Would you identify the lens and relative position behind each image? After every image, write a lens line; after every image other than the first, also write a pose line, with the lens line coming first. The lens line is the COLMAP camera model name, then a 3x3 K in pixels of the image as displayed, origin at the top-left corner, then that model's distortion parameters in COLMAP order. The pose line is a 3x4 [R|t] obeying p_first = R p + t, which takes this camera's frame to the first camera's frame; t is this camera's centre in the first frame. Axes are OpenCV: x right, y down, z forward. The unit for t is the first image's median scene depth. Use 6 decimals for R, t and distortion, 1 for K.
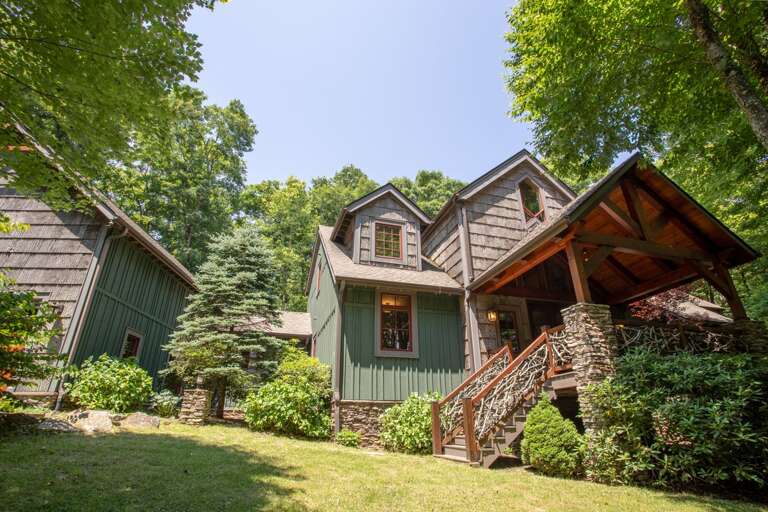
lens RADIAL K [[370.4, 0, 376.1], [0, 370.4, 256.4], [0, 0, 1]] dist [-0.040880, 0.003853]
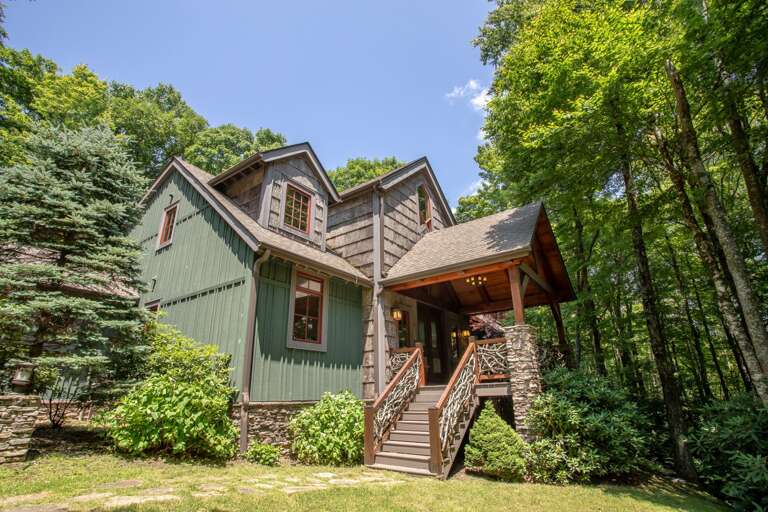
lens RADIAL K [[370.4, 0, 383.4], [0, 370.4, 259.2], [0, 0, 1]] dist [-0.040880, 0.003853]
pose [[0.800510, 0.197449, 0.565860, -0.310991], [-0.240361, 0.970683, 0.001328, 0.024277], [-0.549008, -0.137074, 0.824500, 0.216326]]
